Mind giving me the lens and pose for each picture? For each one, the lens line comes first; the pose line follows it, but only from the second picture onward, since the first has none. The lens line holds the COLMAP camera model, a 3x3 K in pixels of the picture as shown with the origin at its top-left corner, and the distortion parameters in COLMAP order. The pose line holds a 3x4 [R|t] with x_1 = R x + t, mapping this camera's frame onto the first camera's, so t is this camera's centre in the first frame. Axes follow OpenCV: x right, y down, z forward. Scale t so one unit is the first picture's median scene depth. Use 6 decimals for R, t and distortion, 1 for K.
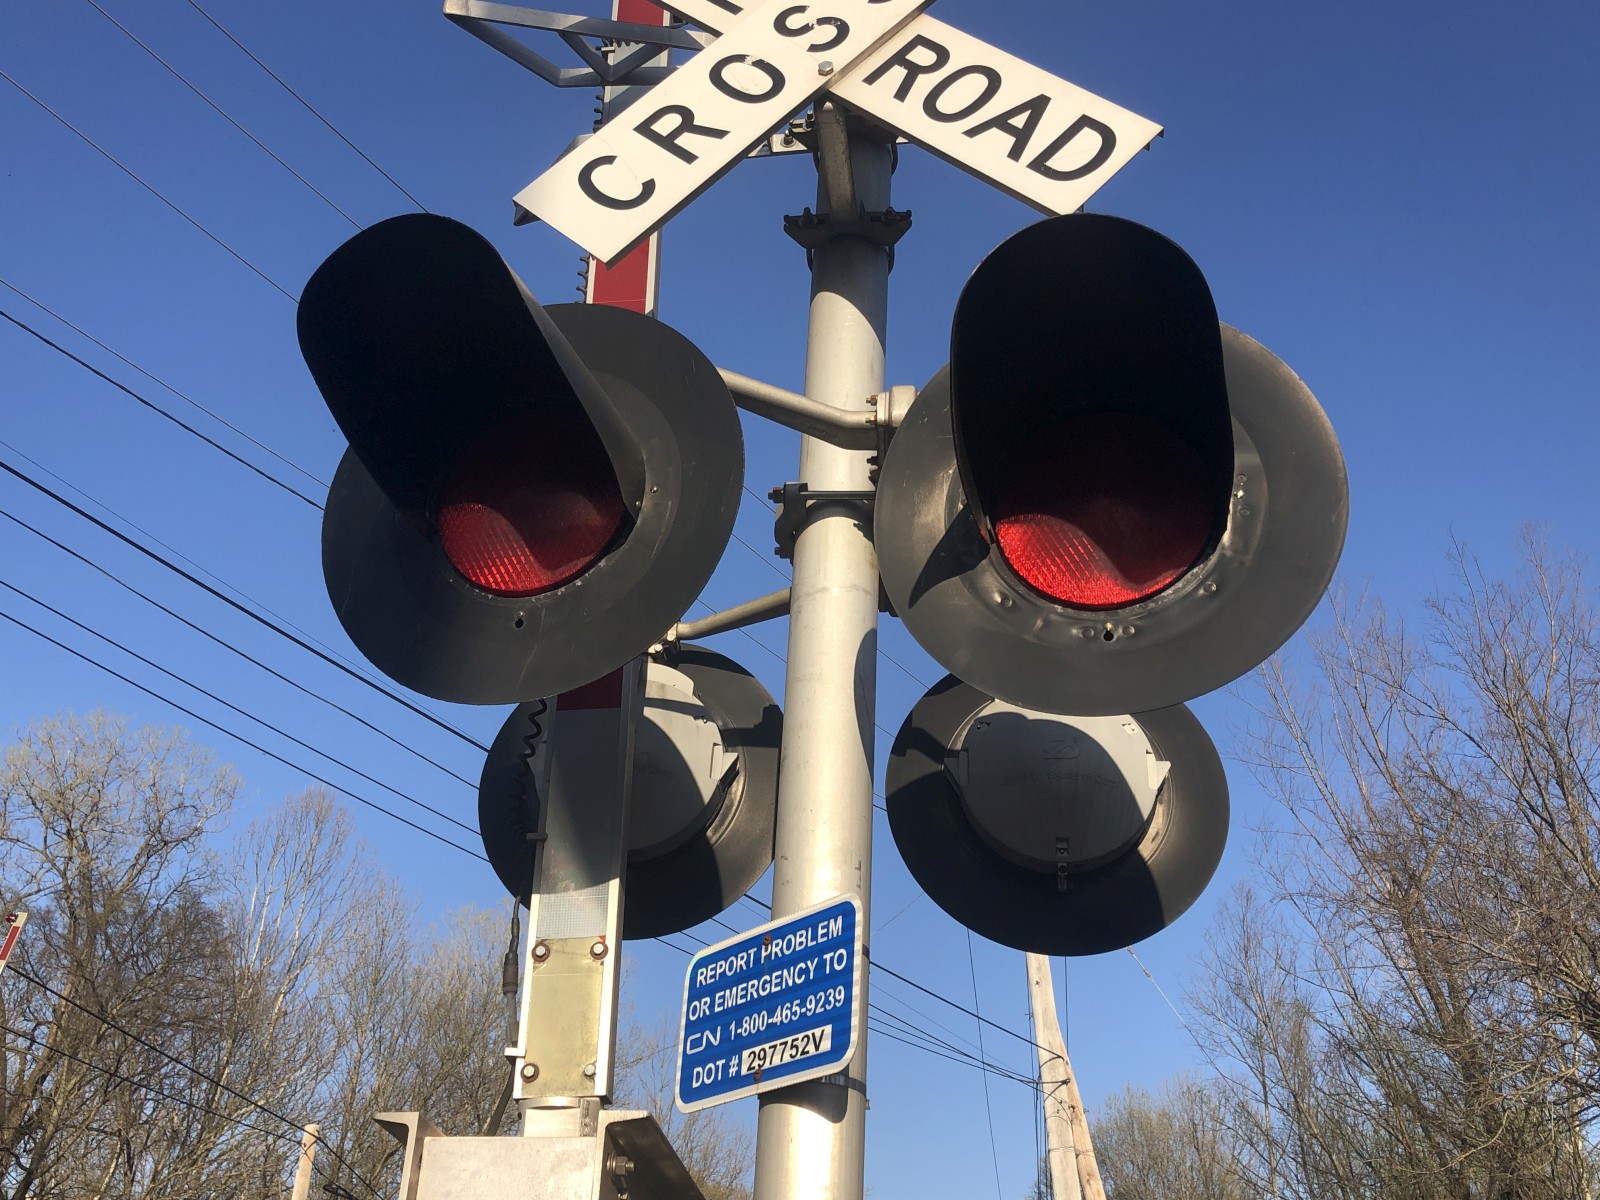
lens RADIAL K [[1506.3, 0, 766.1], [0, 1506.3, 589.9], [0, 0, 1]] dist [0.030621, -0.063309]
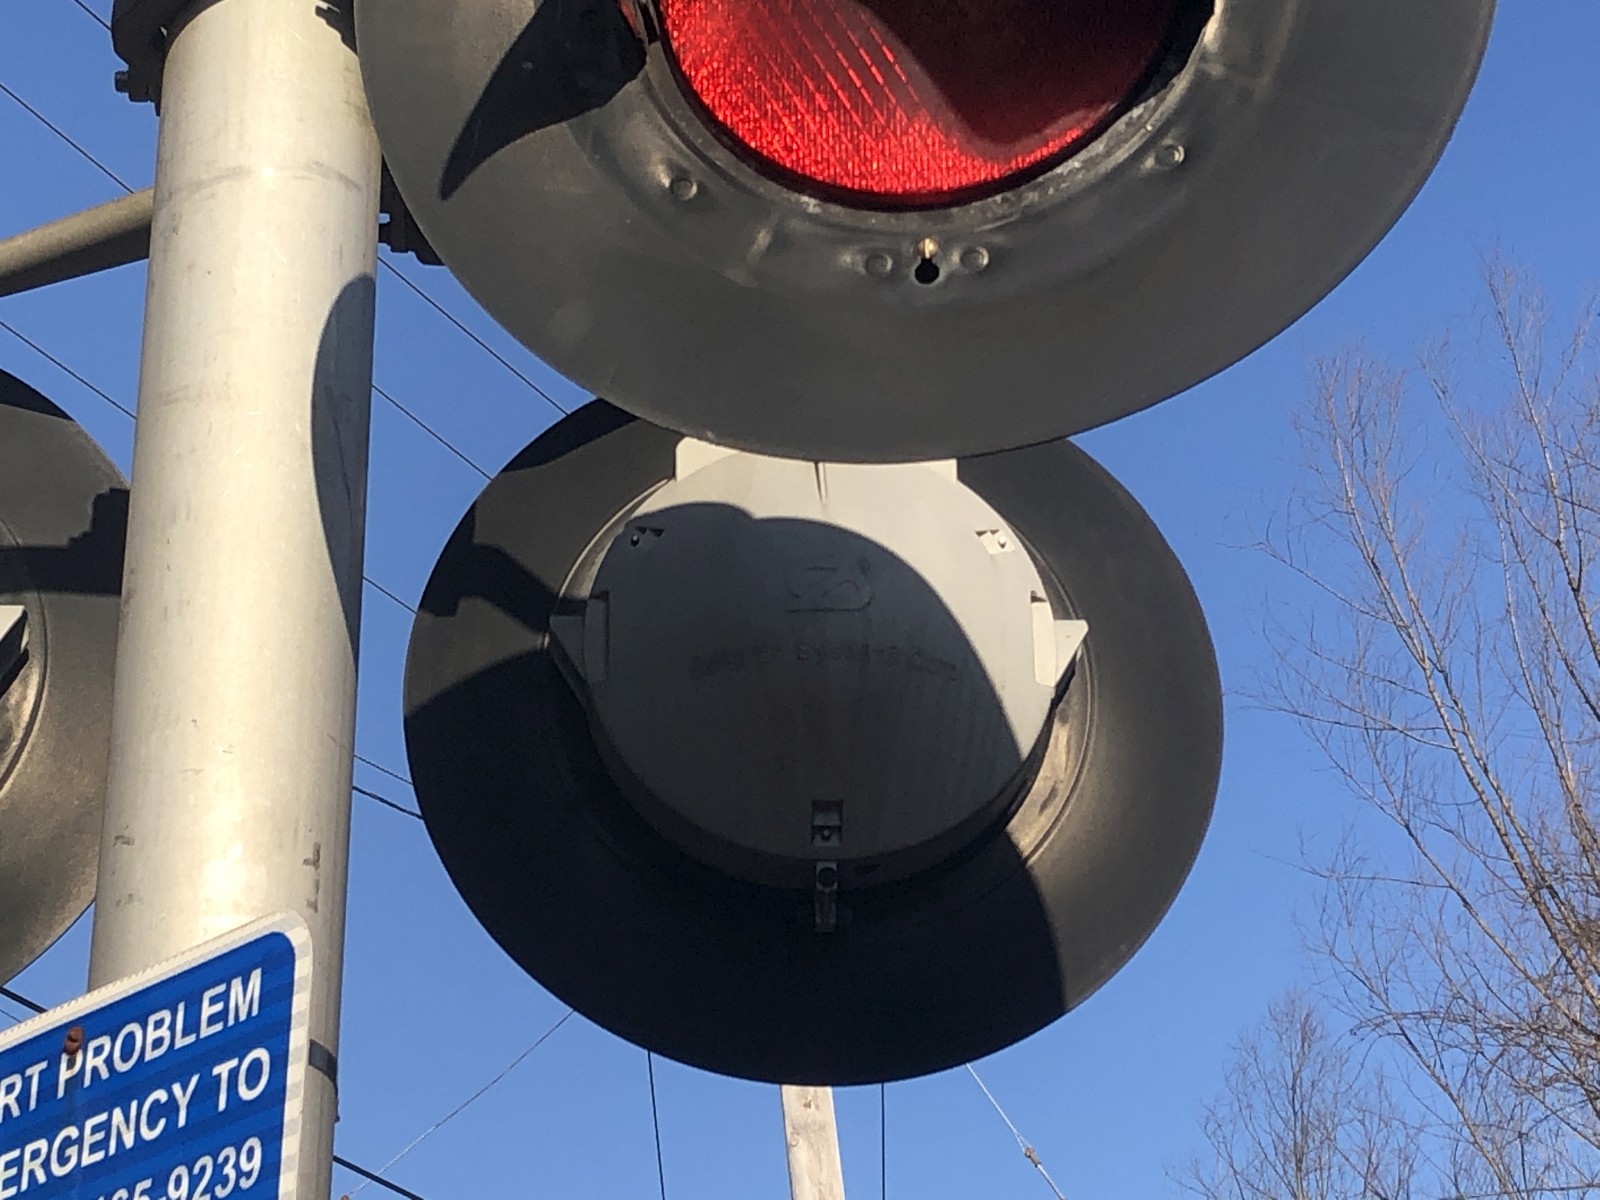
lens RADIAL K [[3679.0, 0, 855.2], [0, 3679.0, 598.2], [0, 0, 1]] dist [0.157889, -0.845172]
pose [[0.983466, 0.004380, 0.181038, 0.026156], [-0.018353, 0.996971, 0.075579, 0.039943], [-0.180158, -0.077651, 0.980568, 0.021062]]
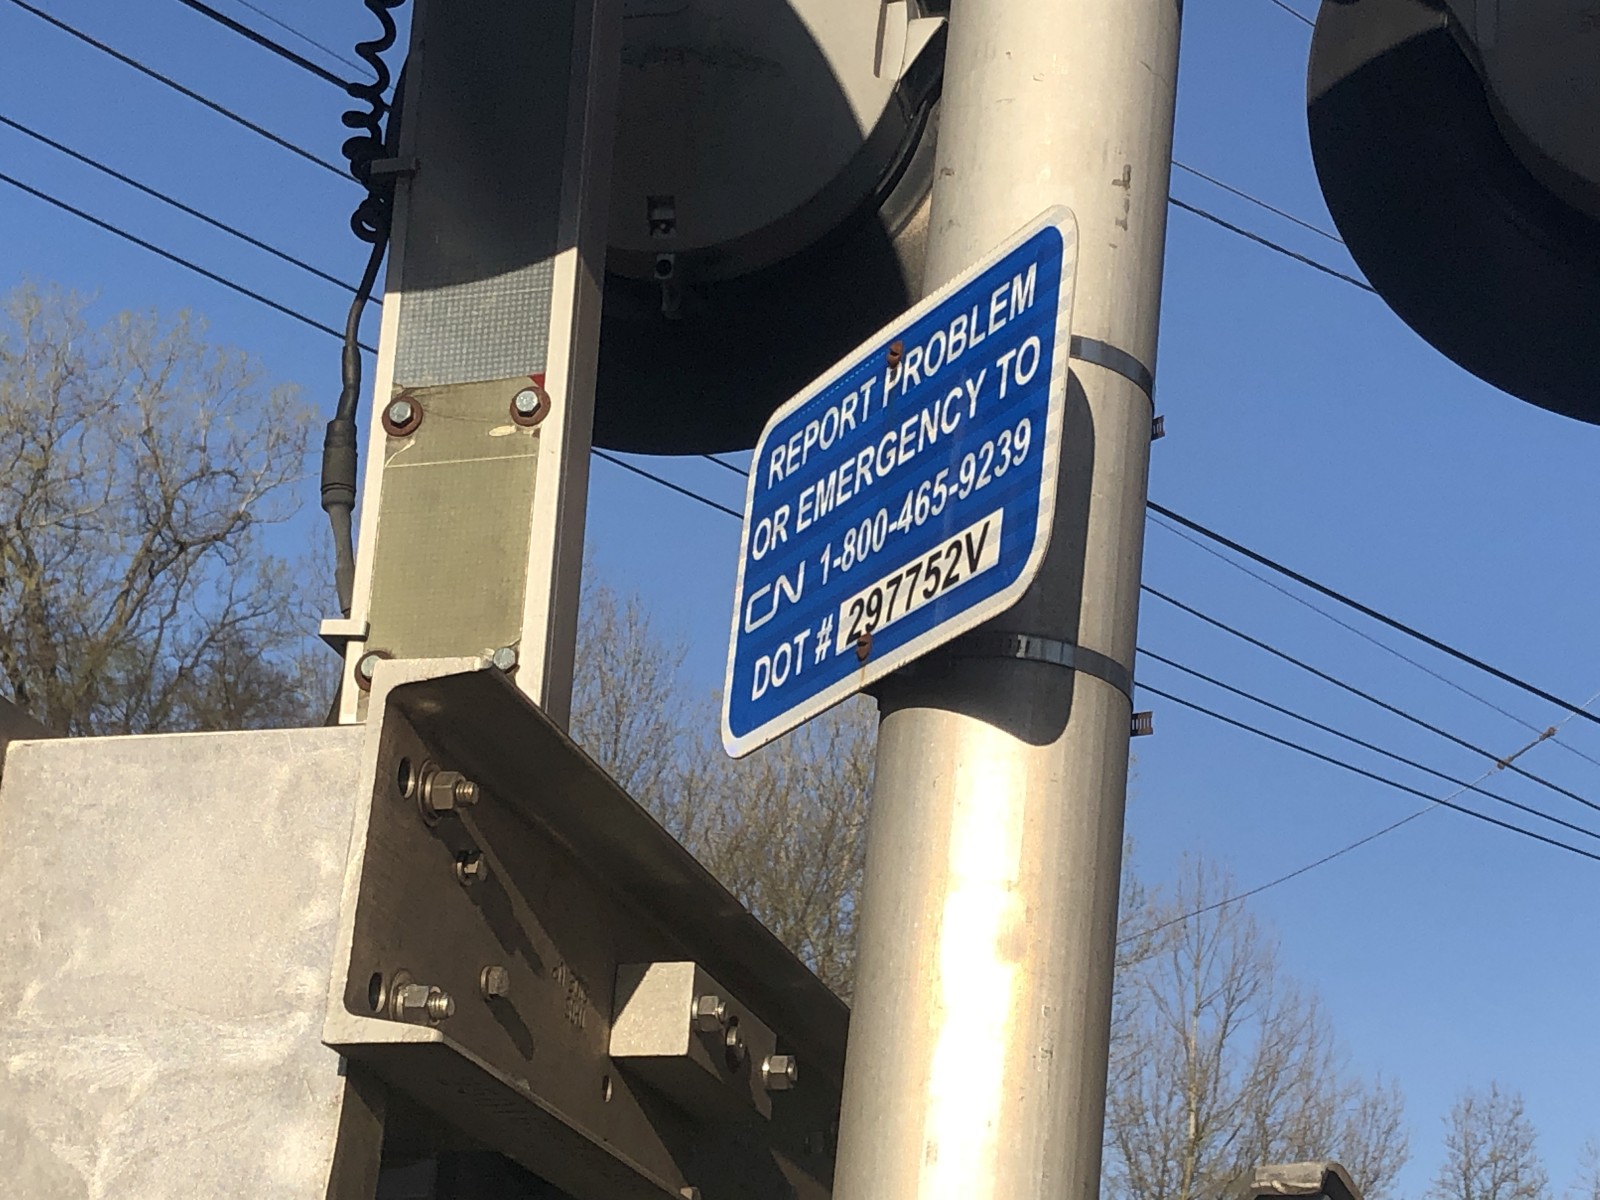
lens RADIAL K [[3181.6, 0, 798.6], [0, 3181.6, 546.0], [0, 0, 1]] dist [0.387702, -2.350237]
pose [[0.981317, -0.034571, -0.189268, 0.141987], [0.066500, 0.984042, 0.165043, 0.136913], [0.180542, -0.174546, 0.967956, 0.123045]]
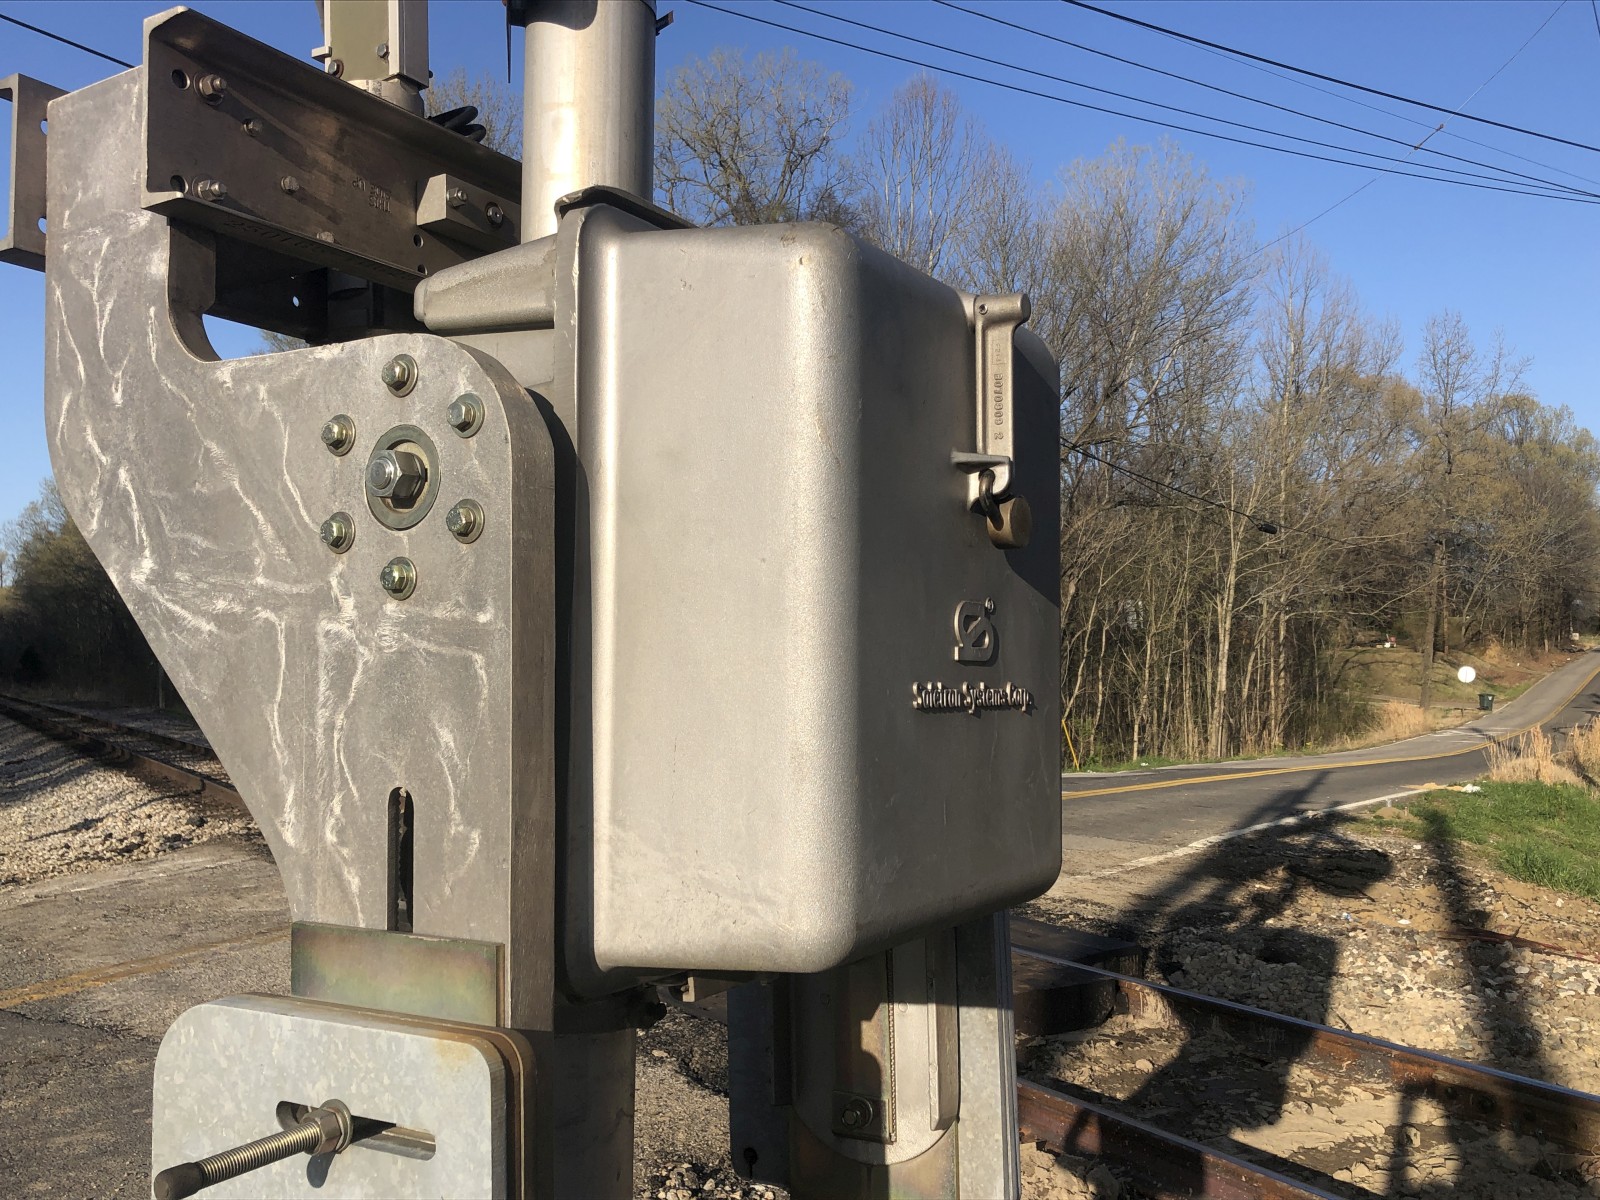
lens RADIAL K [[1399.9, 0, 796.1], [0, 1399.9, 552.7], [0, 0, 1]] dist [0.008890, 0.003130]
pose [[0.903098, -0.079554, -0.422001, 0.424598], [0.263016, 0.879277, 0.397107, 0.310659], [0.339464, -0.469620, 0.814998, 0.266237]]
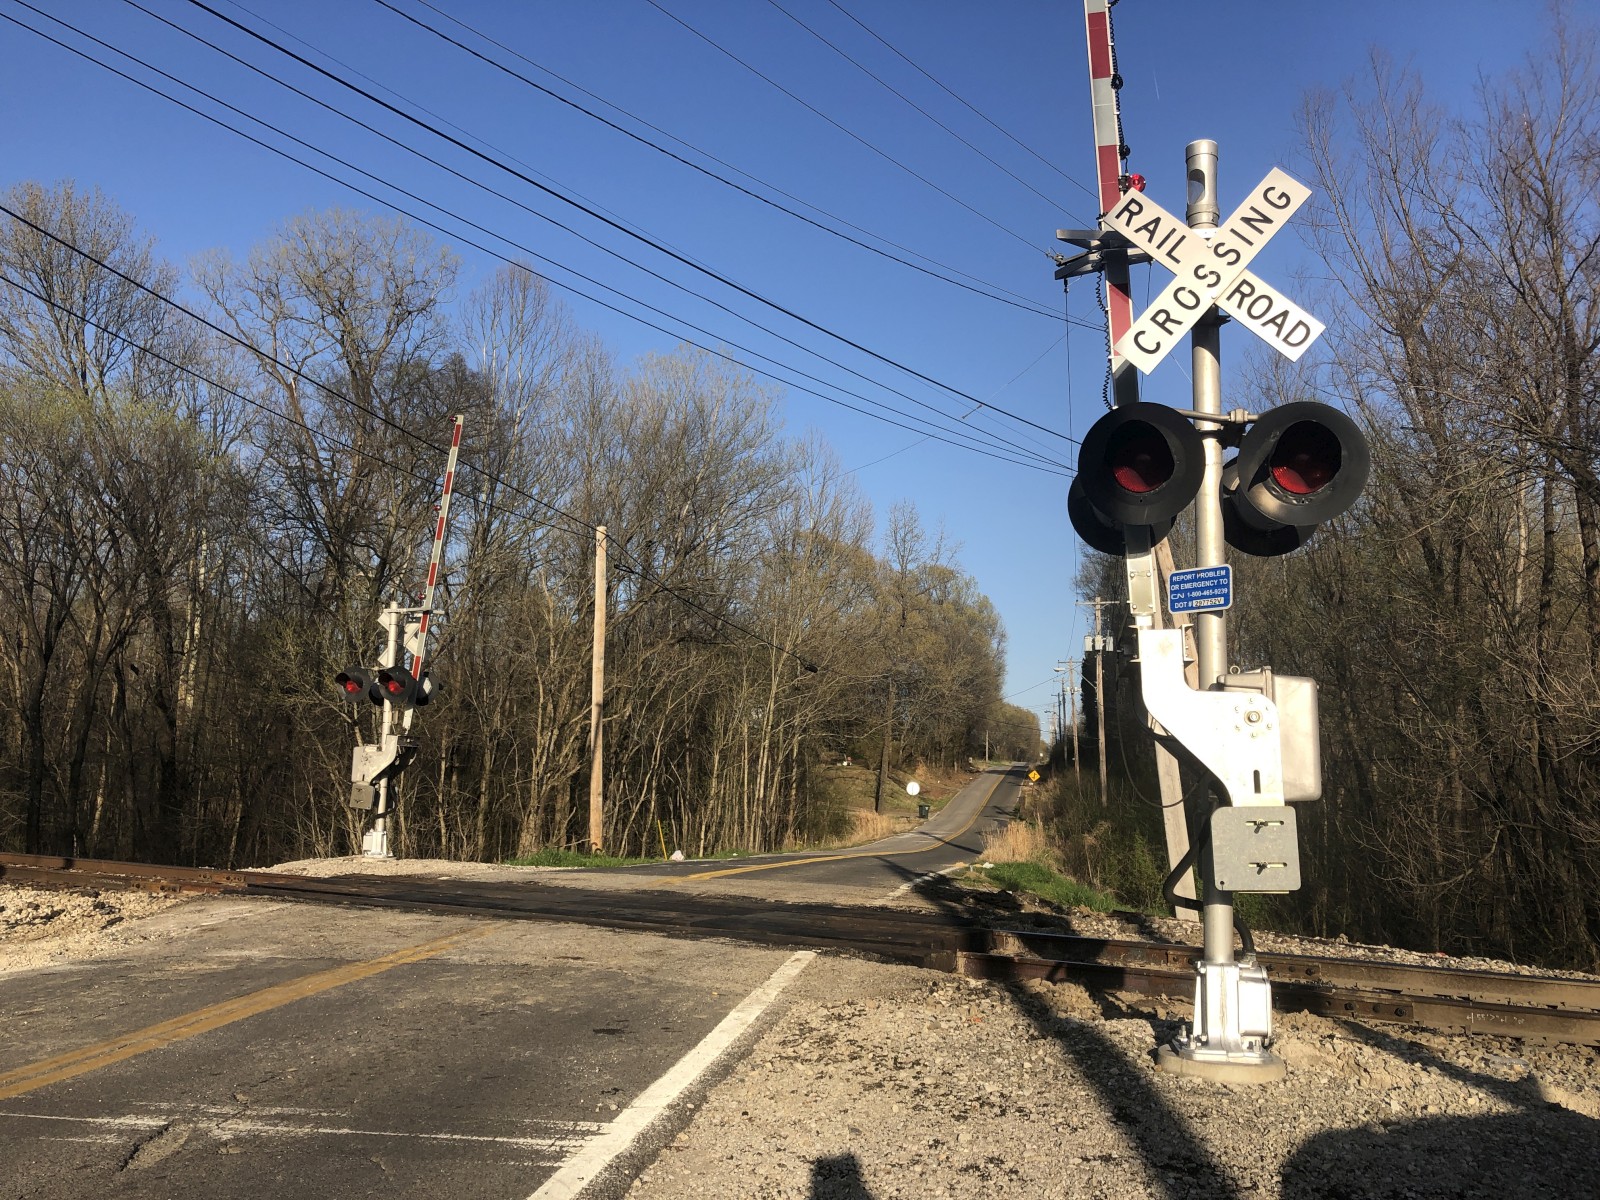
lens RADIAL K [[1309.7, 0, 783.6], [0, 1309.7, 546.6], [0, 0, 1]] dist [0.018777, 0.013774]
pose [[0.997692, -0.039321, -0.055366, -0.850632], [0.057170, 0.926351, 0.372298, -1.106140], [0.036649, -0.374604, 0.926460, -2.046514]]
